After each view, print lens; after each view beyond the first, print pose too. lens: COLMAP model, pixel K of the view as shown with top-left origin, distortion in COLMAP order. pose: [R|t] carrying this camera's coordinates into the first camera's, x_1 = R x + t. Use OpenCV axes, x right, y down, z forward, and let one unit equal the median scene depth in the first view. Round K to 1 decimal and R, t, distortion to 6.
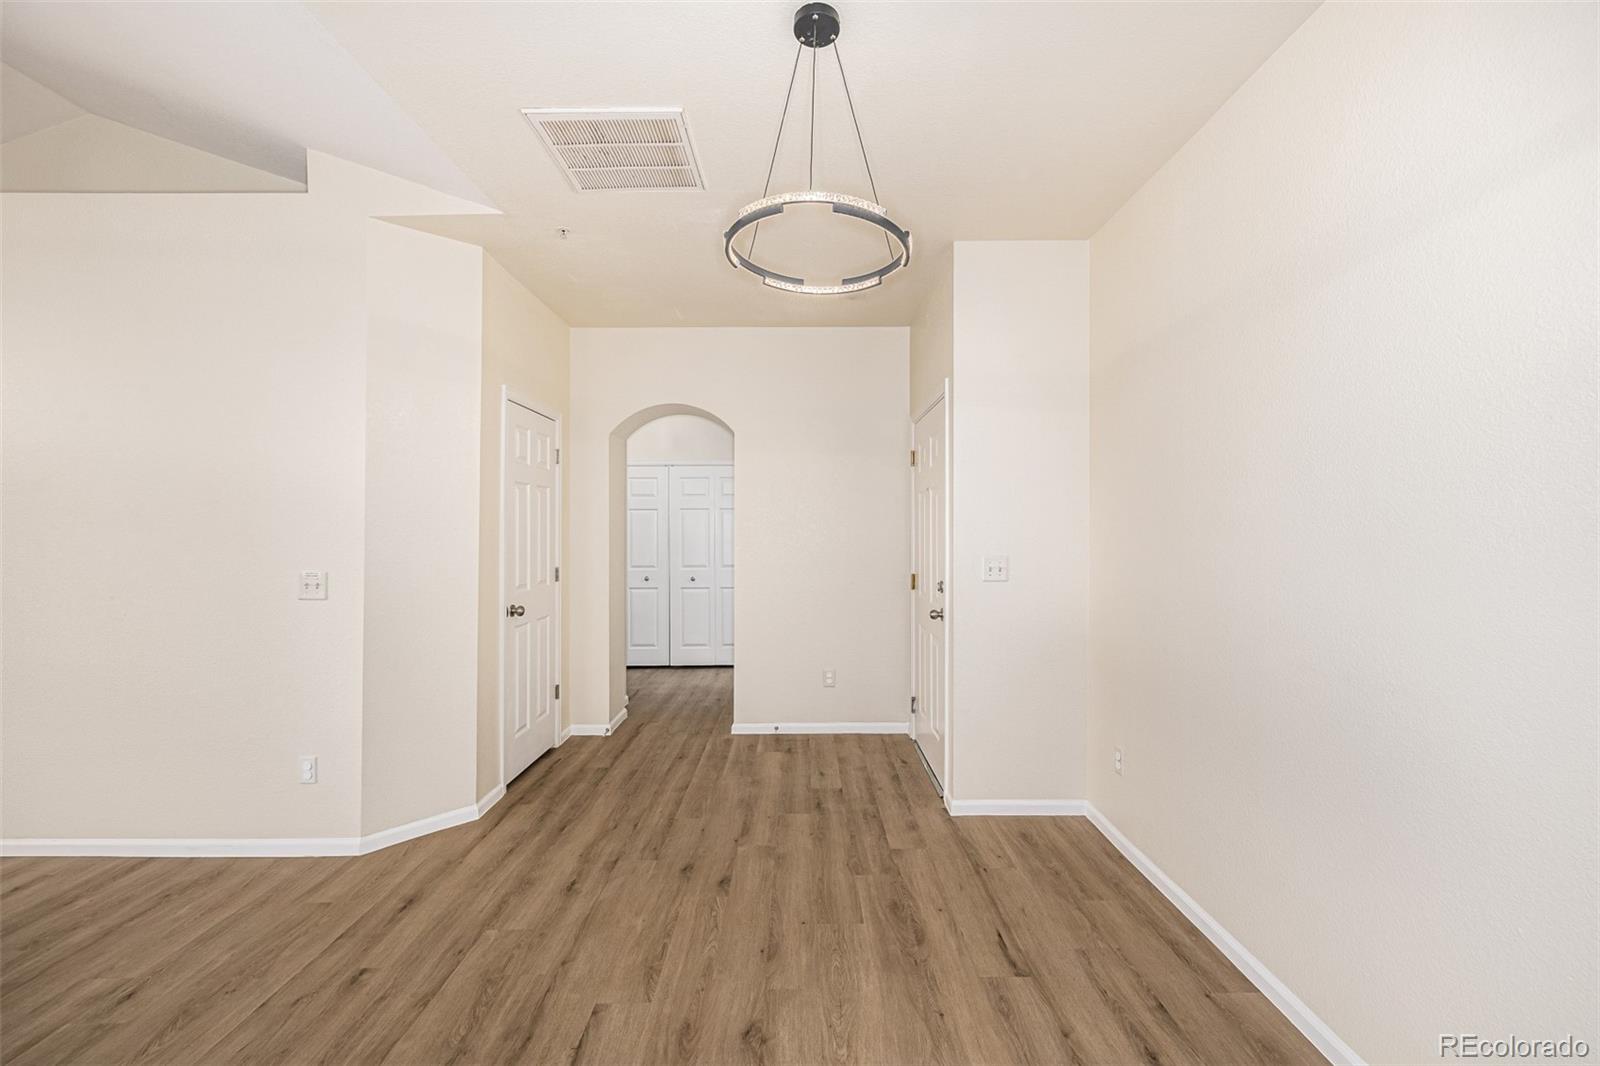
lens RADIAL K [[674.5, 0, 800.9], [0, 674.5, 529.8], [0, 0, 1]] dist [0.000964, 0.000052]
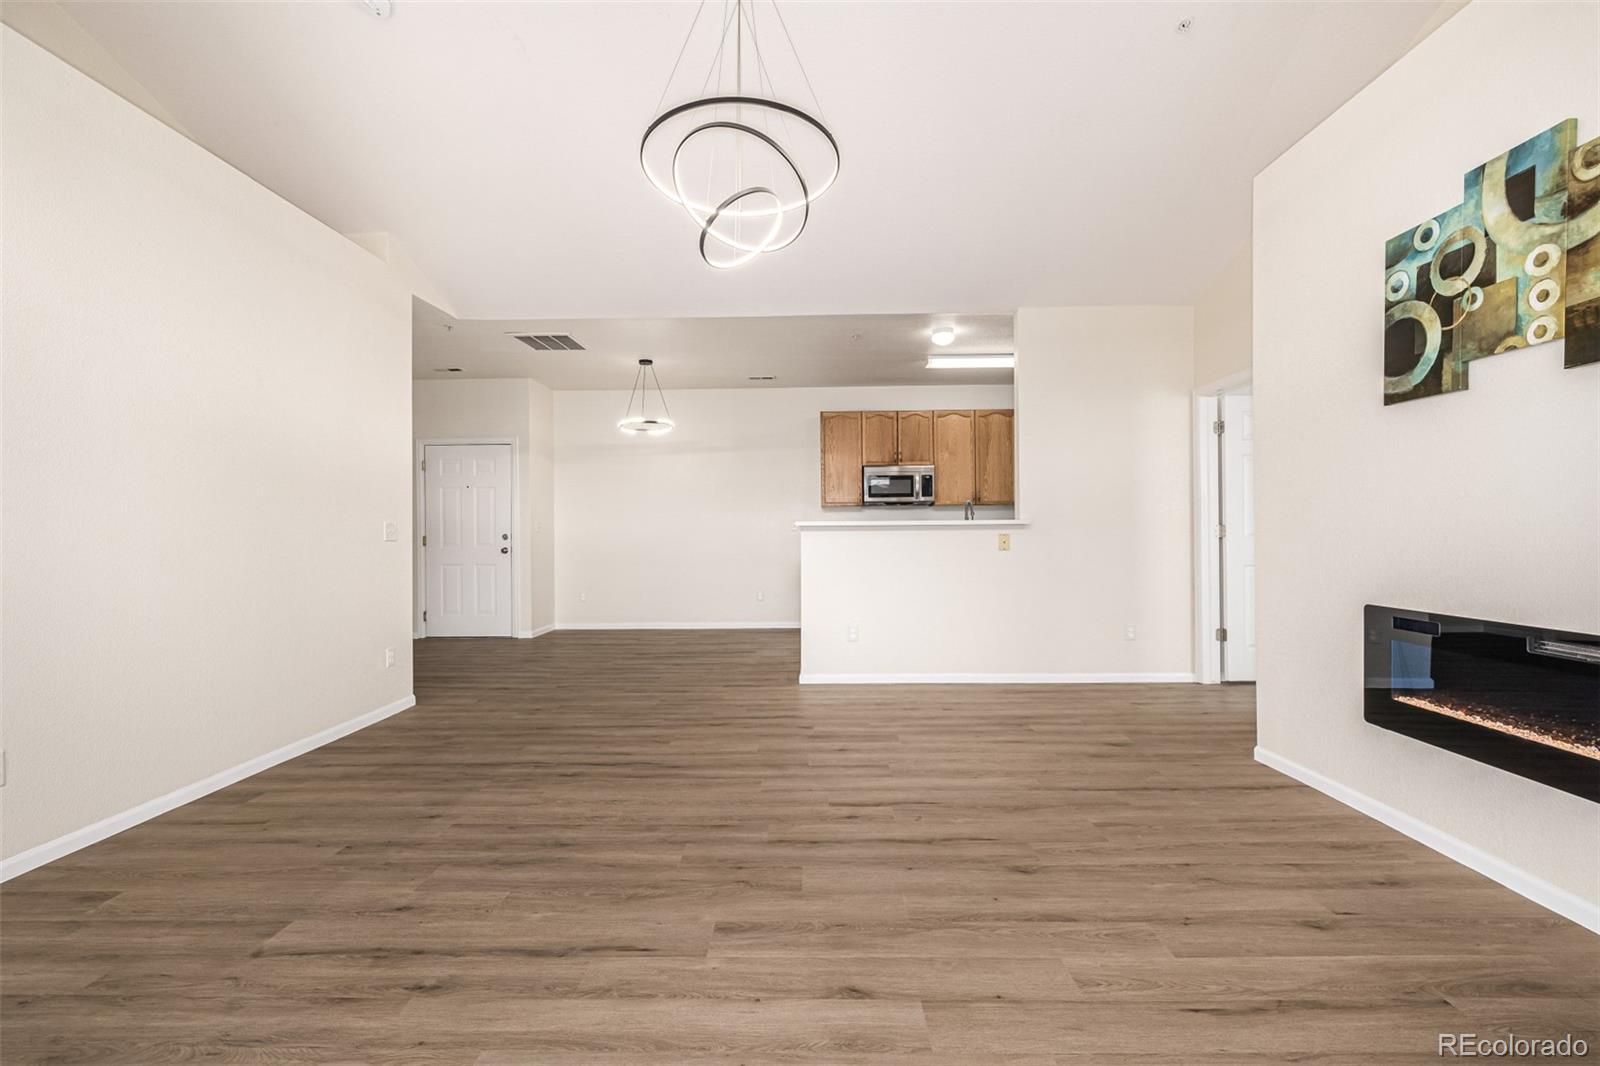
lens RADIAL K [[674.5, 0, 801.8], [0, 674.5, 530.6], [0, 0, 1]] dist [0.000964, 0.000052]
pose [[0.022272, 0.002086, 0.999750, -2.152677], [0.003773, 0.999991, -0.002170, 0.087290], [-0.999745, 0.003821, 0.022264, 0.070364]]
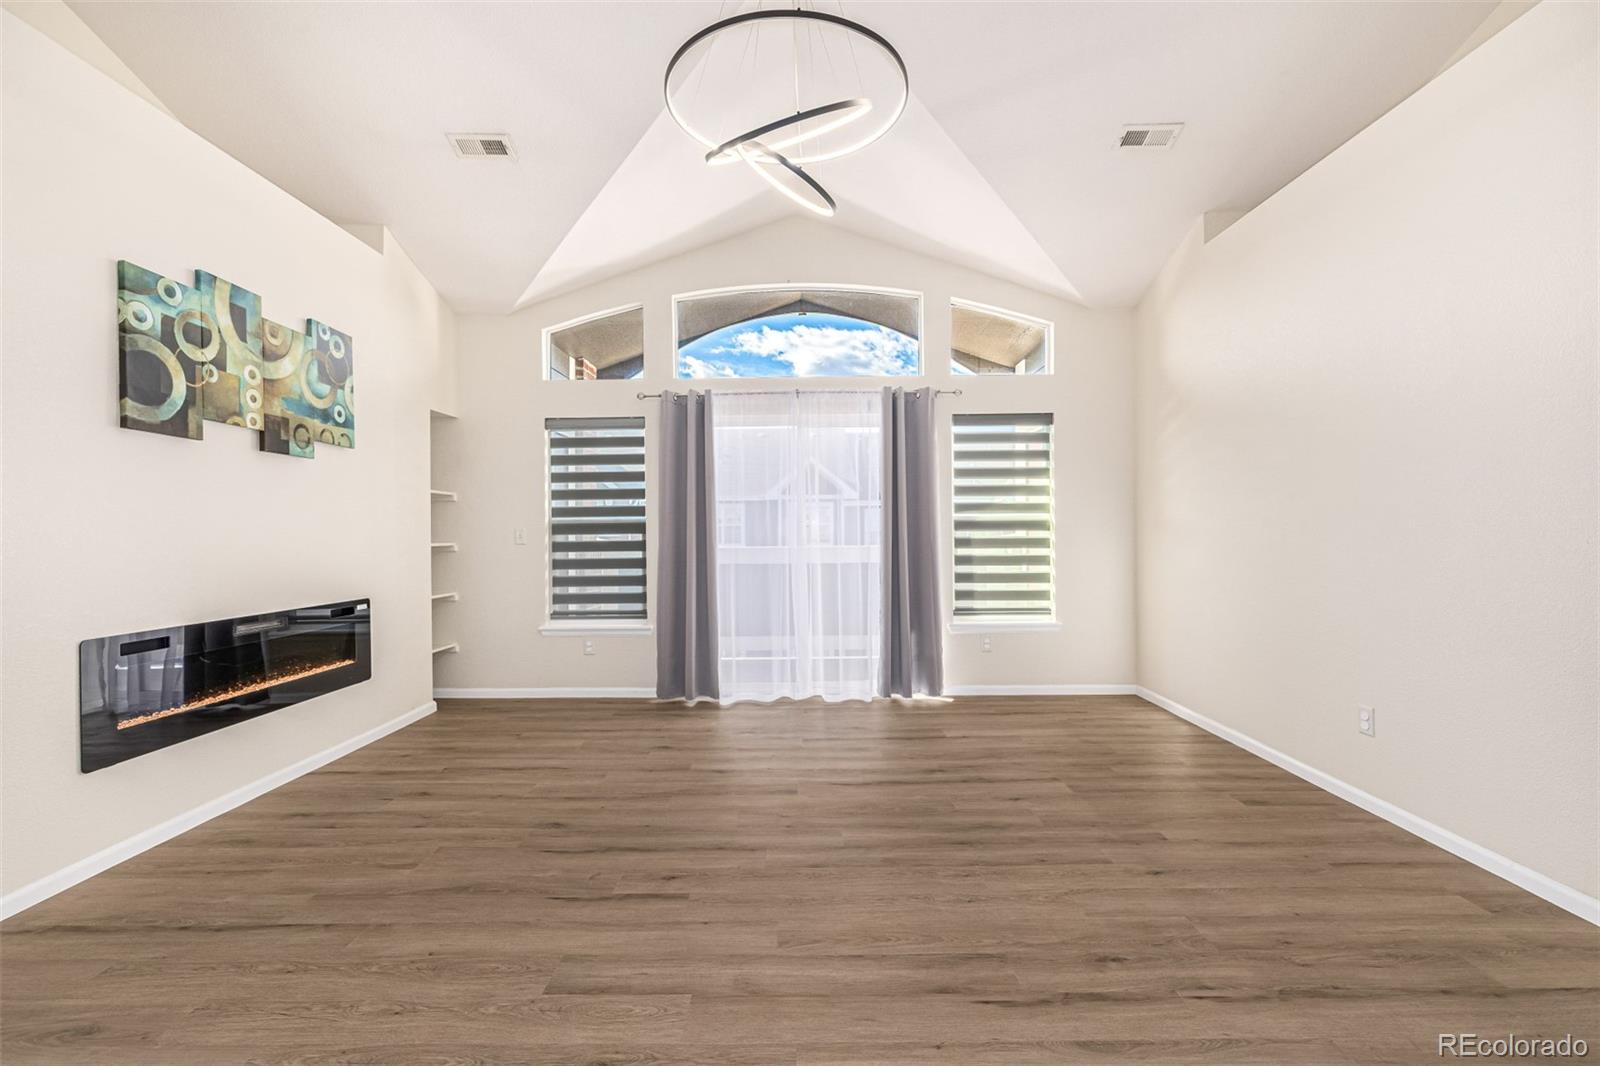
lens RADIAL K [[674.5, 0, 803.8], [0, 674.5, 529.6], [0, 0, 1]] dist [0.000964, 0.000052]
pose [[-0.004430, -0.001405, -0.999989, -0.448183], [0.012653, 0.999919, -0.001461, 0.067456], [0.999910, -0.012659, -0.004412, 0.190844]]
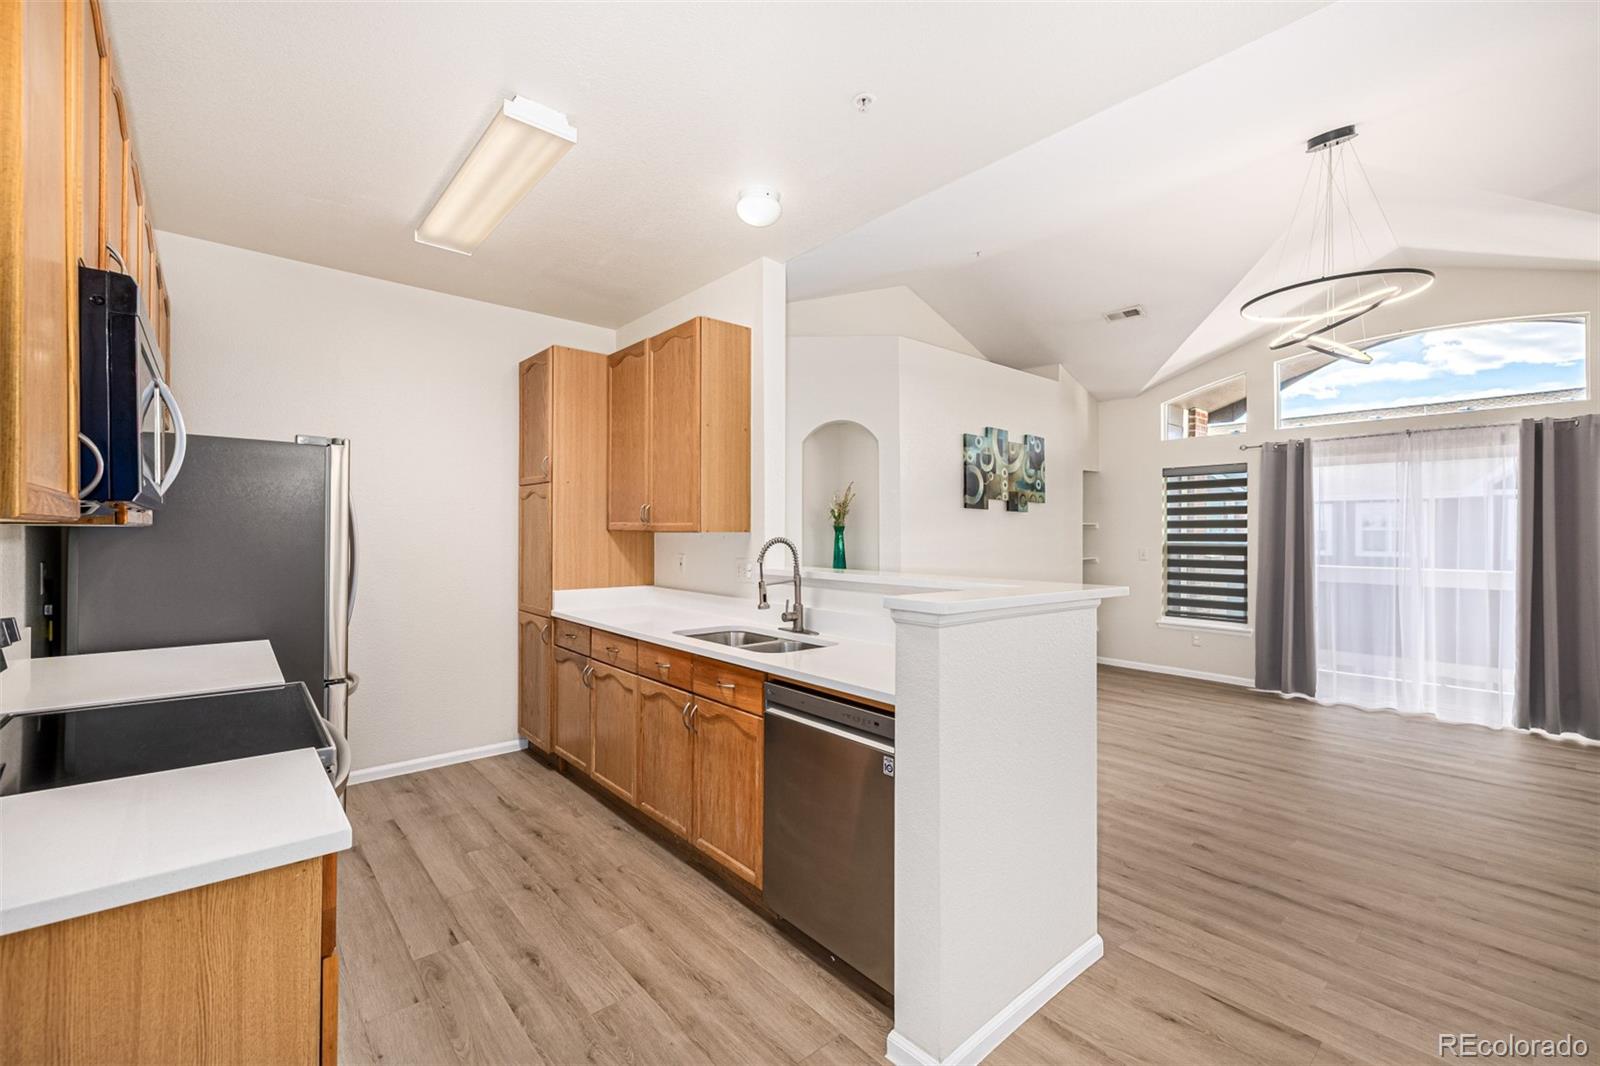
lens RADIAL K [[674.5, 0, 802.1], [0, 674.5, 530.3], [0, 0, 1]] dist [0.000964, 0.000052]
pose [[-0.754700, -0.002088, -0.656066, 0.293182], [0.001113, 0.999989, -0.004463, -0.000819], [0.656069, -0.004099, -0.754690, 0.464330]]
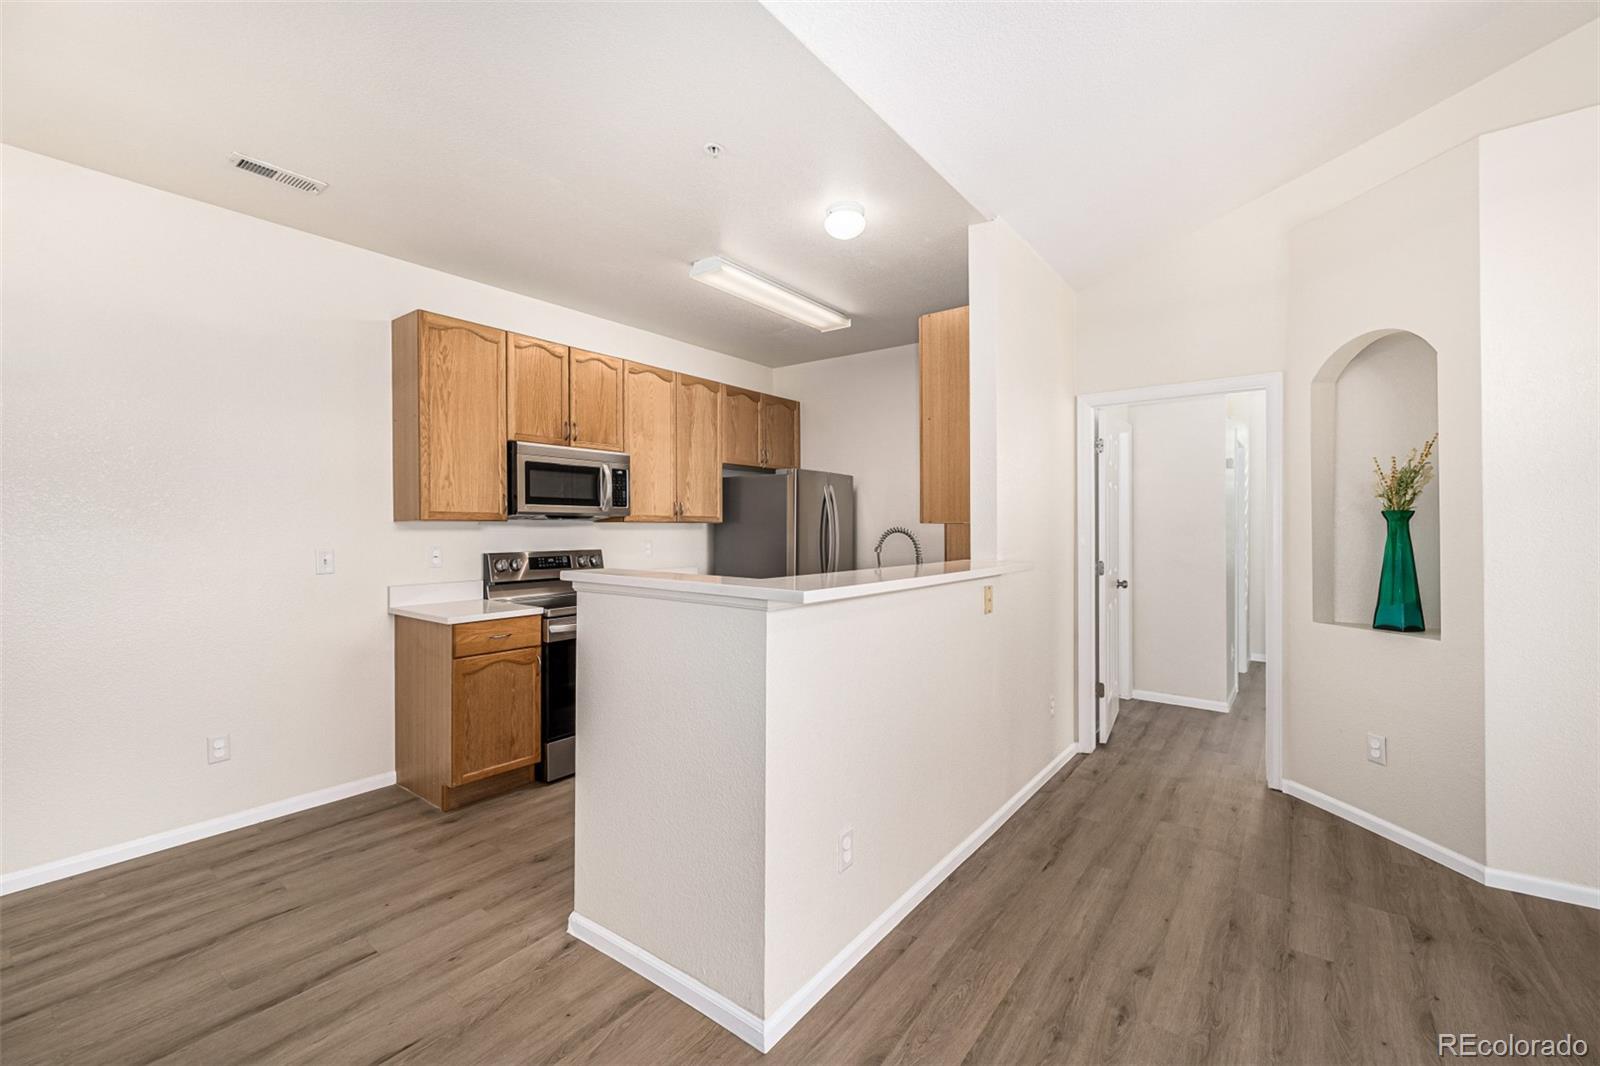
lens RADIAL K [[674.5, 0, 801.2], [0, 674.5, 527.0], [0, 0, 1]] dist [0.000964, 0.000052]
pose [[-0.797318, 0.004286, 0.603544, -0.835800], [0.001529, 0.999986, -0.005082, 0.010352], [-0.603557, -0.003130, -0.797314, 0.569198]]
